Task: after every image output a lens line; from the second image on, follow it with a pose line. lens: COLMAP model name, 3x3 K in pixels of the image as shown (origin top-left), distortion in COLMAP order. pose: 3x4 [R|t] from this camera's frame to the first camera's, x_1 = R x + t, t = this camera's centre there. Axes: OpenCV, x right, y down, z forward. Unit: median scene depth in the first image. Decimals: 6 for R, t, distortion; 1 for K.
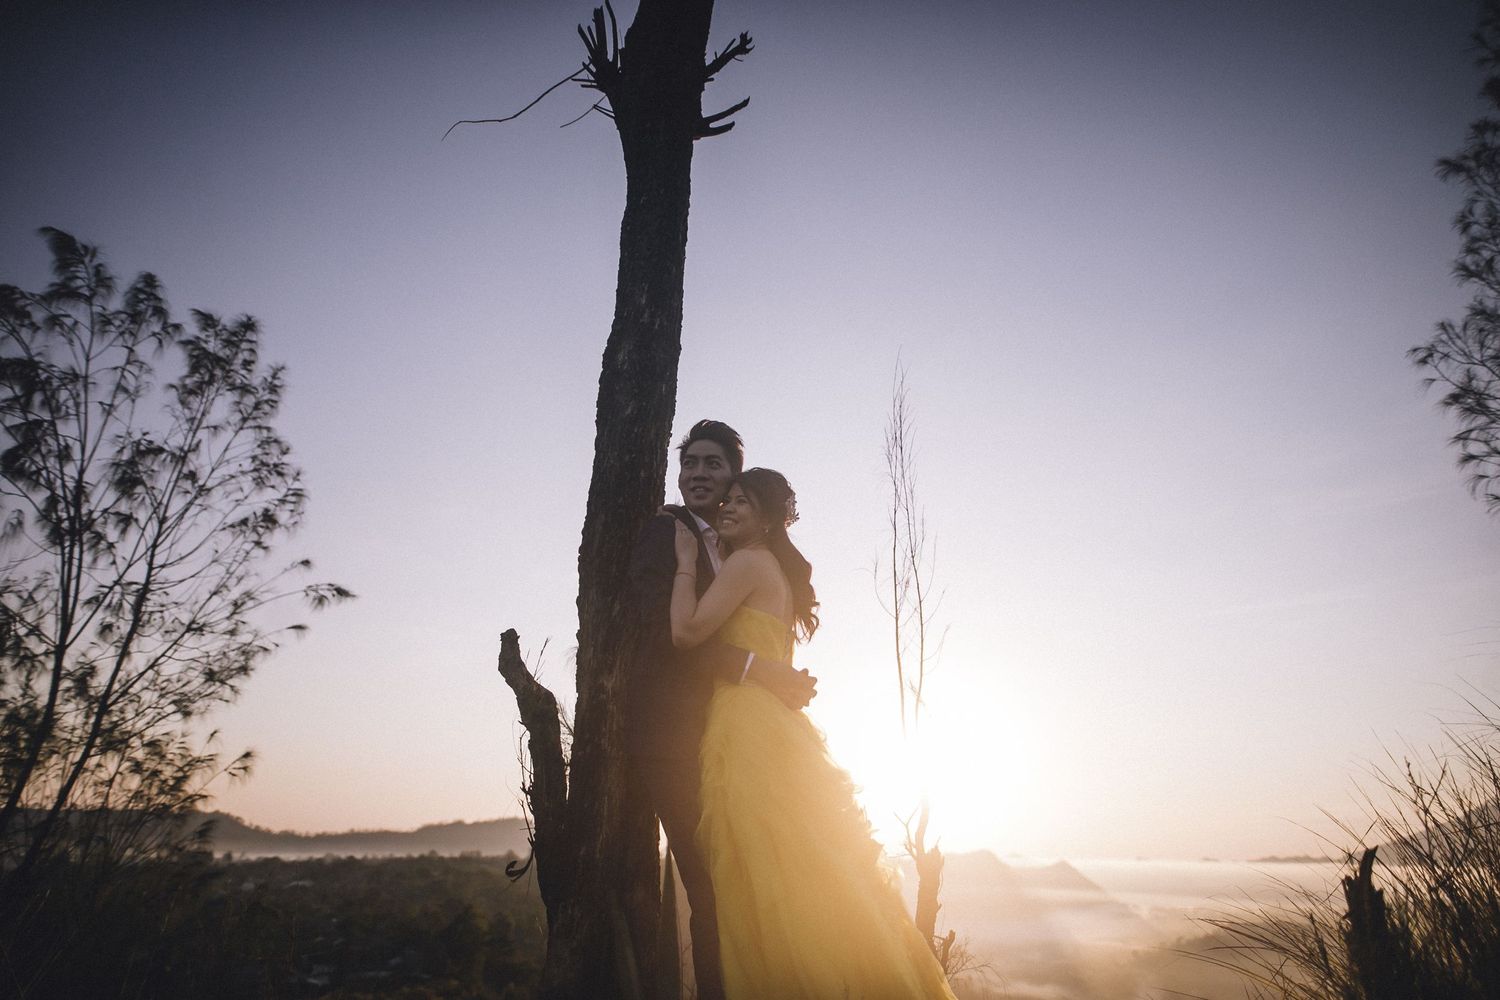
lens RADIAL K [[889.2, 0, 750.0], [0, 889.2, 500.0], [0, 0, 1]] dist [-0.003012, -0.000251]
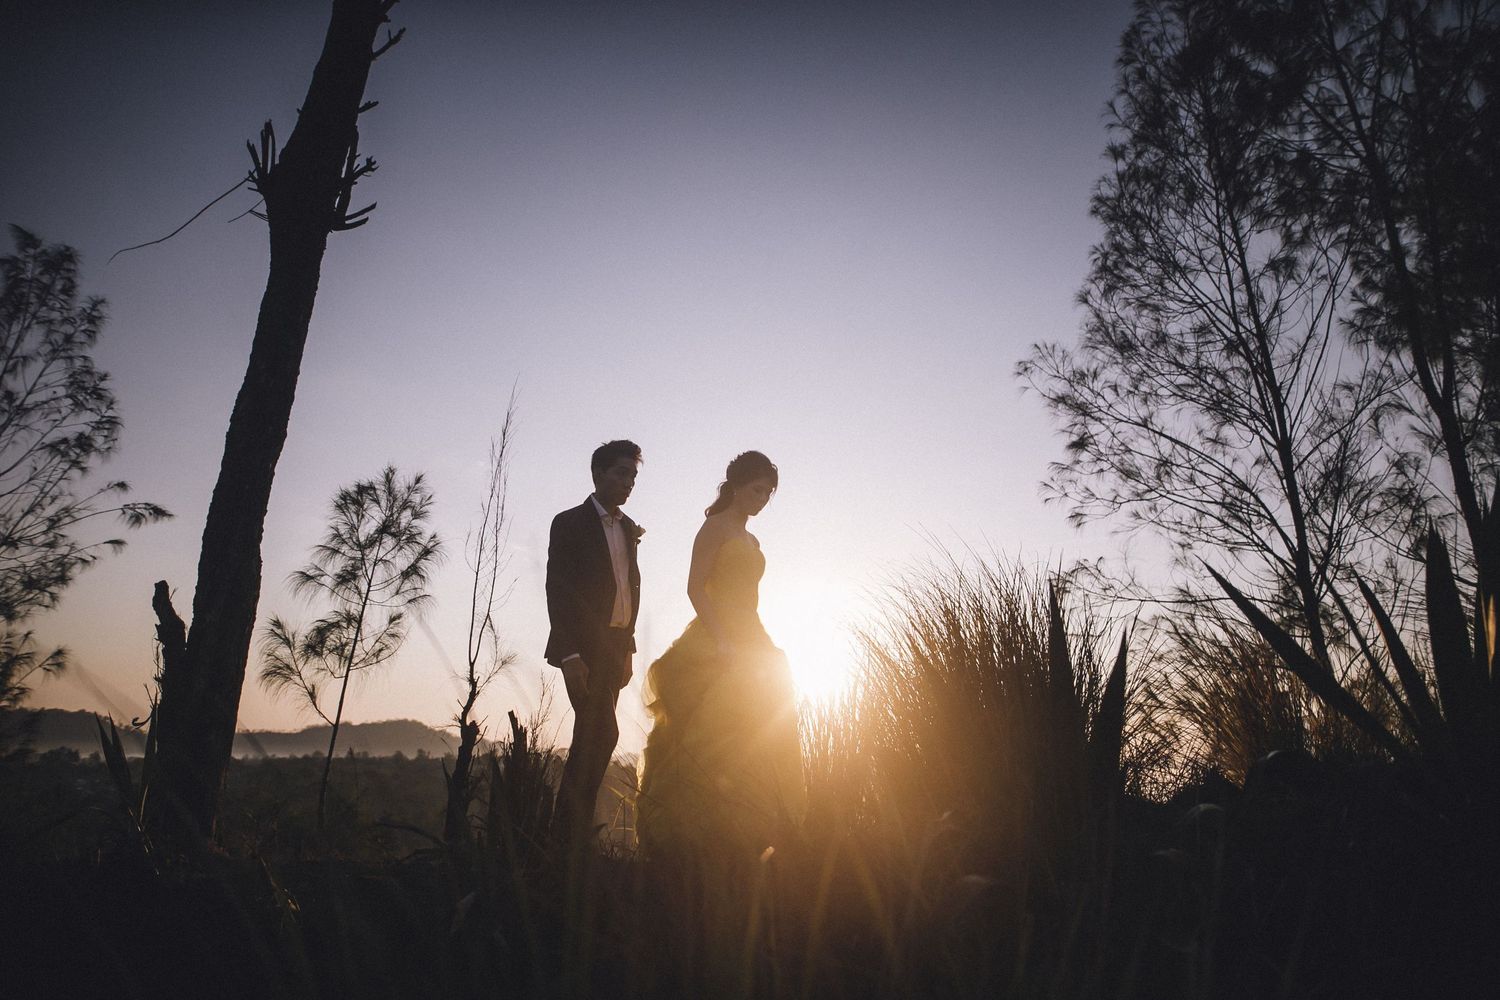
lens RADIAL K [[889.2, 0, 750.0], [0, 889.2, 500.0], [0, 0, 1]] dist [-0.003012, -0.000251]
pose [[0.993394, 0.036443, 0.108810, 0.160203], [-0.046863, 0.994393, 0.094795, -0.052830], [-0.104745, -0.099268, 0.989532, -0.175624]]
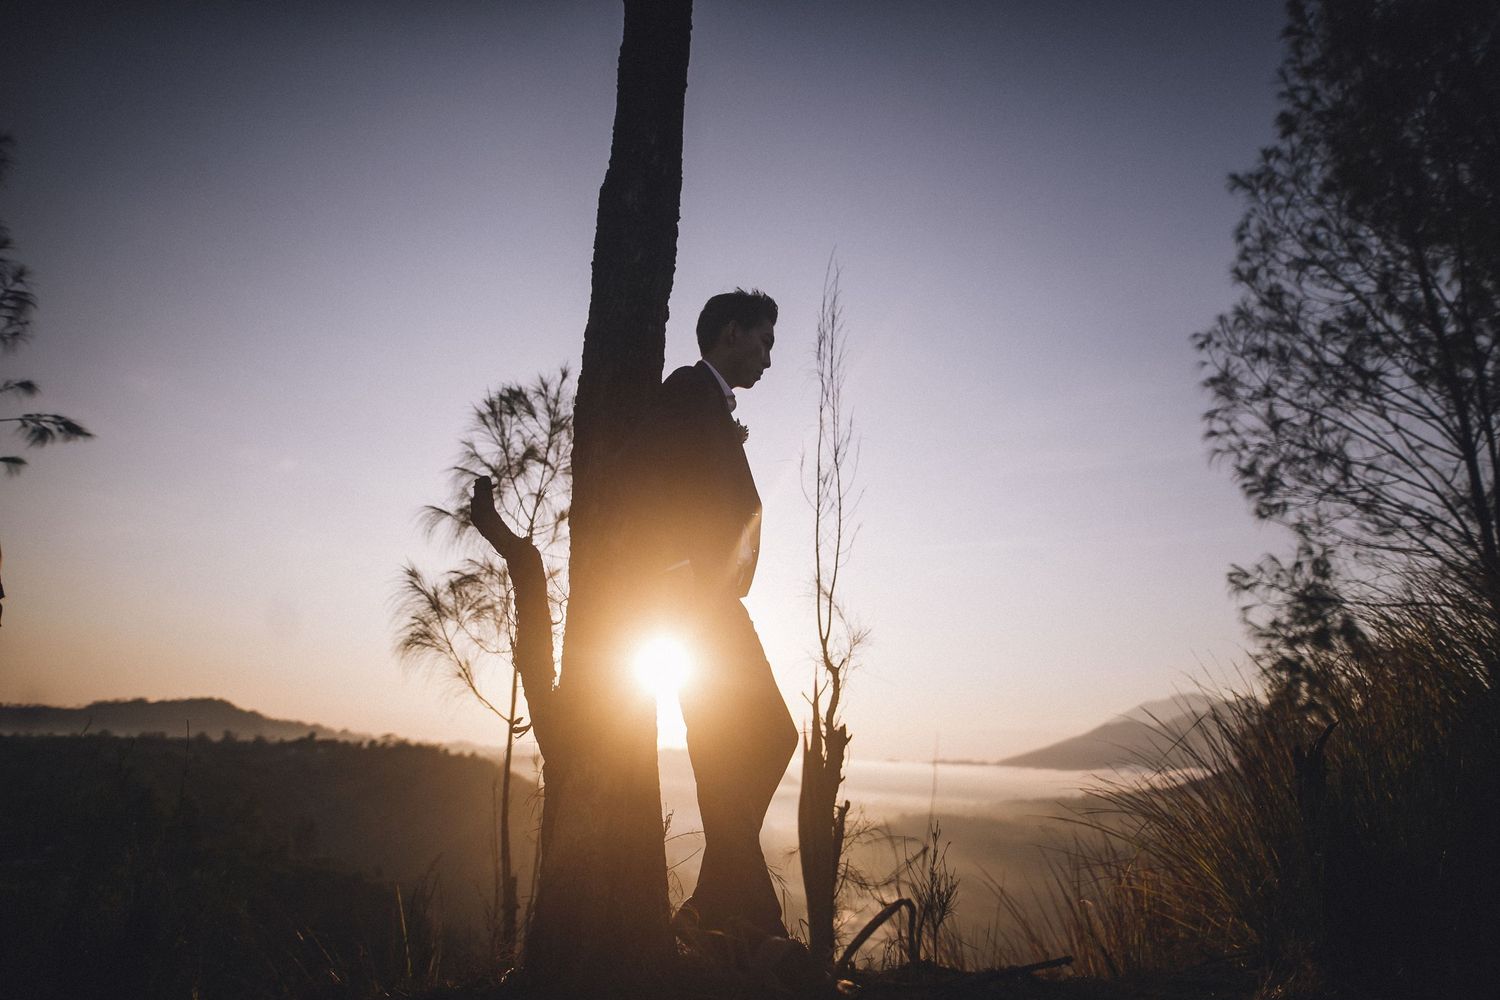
lens RADIAL K [[893.2, 0, 763.4], [0, 893.2, 507.6], [0, 0, 1]] dist [-0.043499, 0.035302]
pose [[0.952530, 0.102238, 0.286764, -0.072583], [-0.134345, 0.986412, 0.094568, 0.014867], [-0.273199, -0.128604, 0.953322, 0.013701]]
